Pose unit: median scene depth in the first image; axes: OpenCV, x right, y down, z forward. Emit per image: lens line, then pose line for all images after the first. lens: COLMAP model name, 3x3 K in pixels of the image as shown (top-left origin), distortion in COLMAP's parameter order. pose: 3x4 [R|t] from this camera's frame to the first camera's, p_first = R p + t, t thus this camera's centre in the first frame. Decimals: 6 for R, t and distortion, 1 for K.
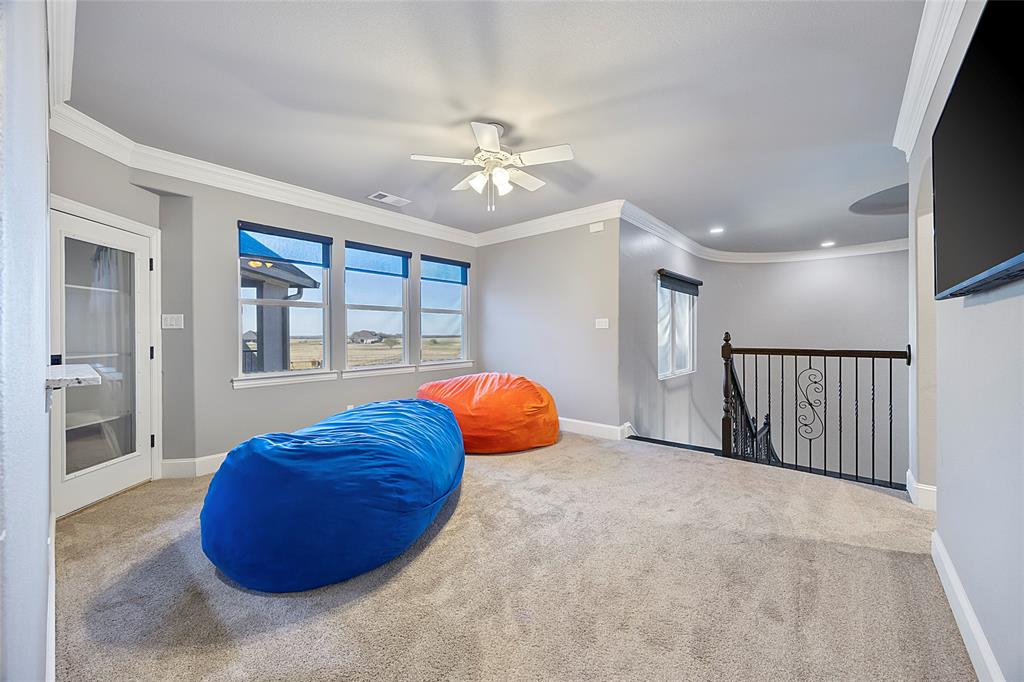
lens RADIAL K [[392.8, 0, 517.5], [0, 392.8, 332.6], [0, 0, 1]] dist [-0.000260, -0.000001]
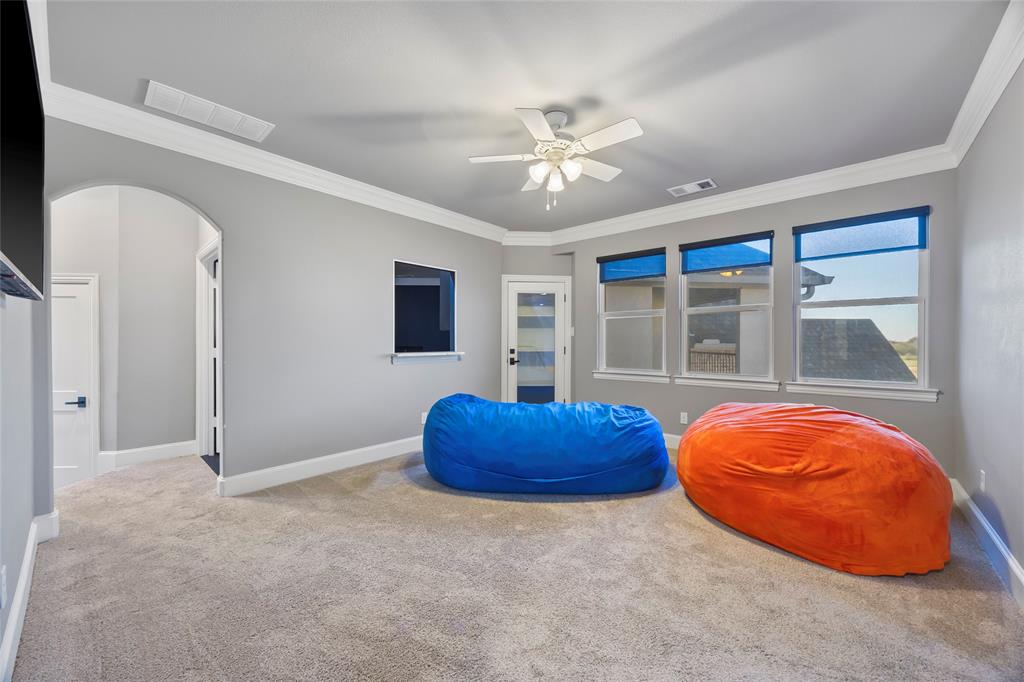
lens RADIAL K [[392.8, 0, 517.4], [0, 392.8, 347.2], [0, 0, 1]] dist [-0.000260, -0.000001]
pose [[-0.020902, 0.021923, -0.999541, 0.624154], [0.003911, 0.999754, 0.021845, -0.001001], [0.999774, -0.003453, -0.020982, 0.673041]]
